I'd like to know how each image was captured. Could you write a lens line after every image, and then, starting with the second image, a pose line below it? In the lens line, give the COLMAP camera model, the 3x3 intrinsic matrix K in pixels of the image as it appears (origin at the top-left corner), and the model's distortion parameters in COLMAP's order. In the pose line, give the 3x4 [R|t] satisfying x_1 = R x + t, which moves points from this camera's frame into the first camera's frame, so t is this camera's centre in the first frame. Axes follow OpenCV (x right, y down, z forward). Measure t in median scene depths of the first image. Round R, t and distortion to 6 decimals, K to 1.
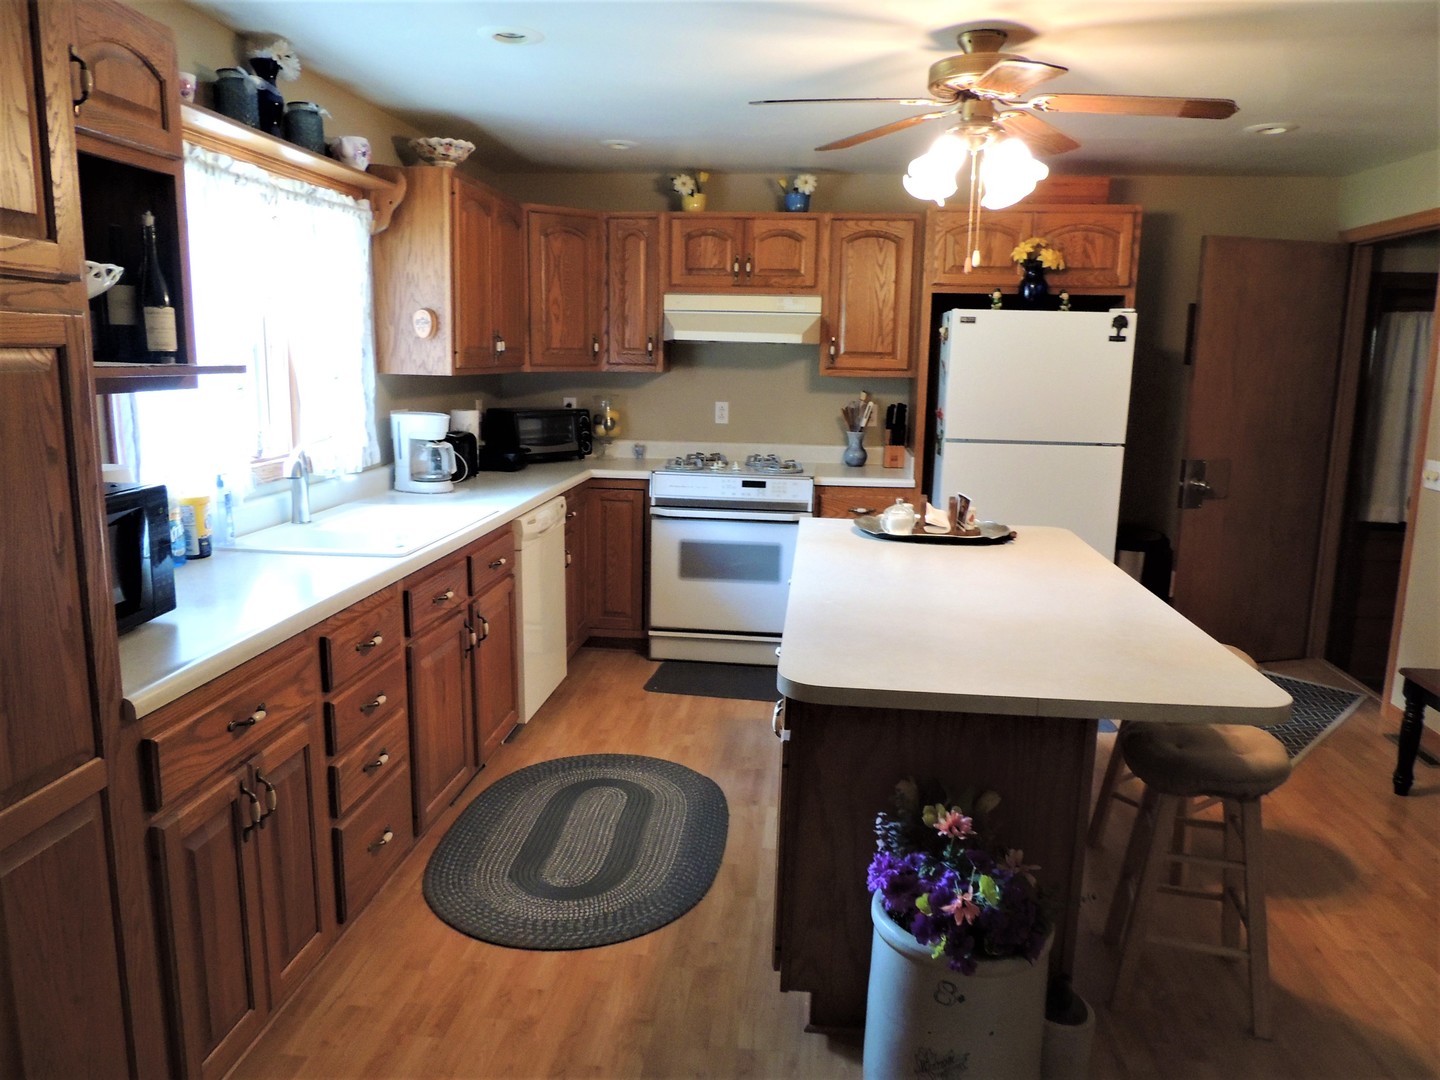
lens RADIAL K [[1037.2, 0, 725.4], [0, 1037.2, 541.4], [0, 0, 1]] dist [-0.016095, 0.000778]
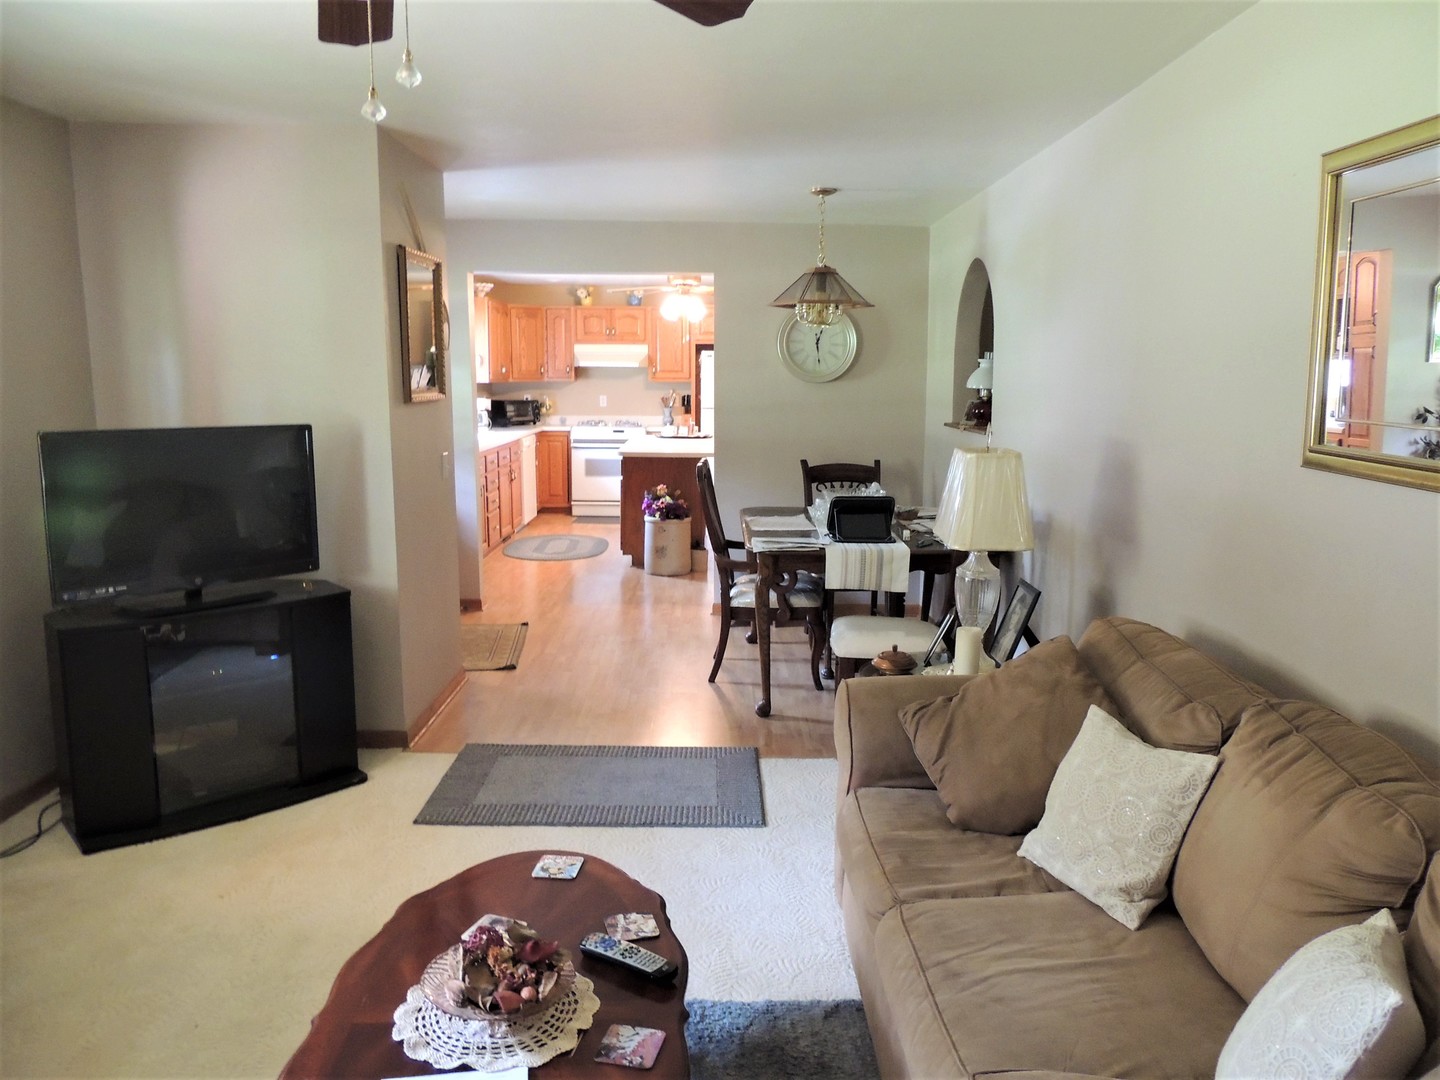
lens RADIAL K [[1037.2, 0, 725.4], [0, 1037.2, 541.4], [0, 0, 1]] dist [-0.016095, 0.000778]
pose [[0.994062, -0.030553, 0.104441, 0.015256], [0.032333, 0.999359, -0.015393, 0.209879], [-0.103904, 0.018679, 0.994412, -1.150226]]
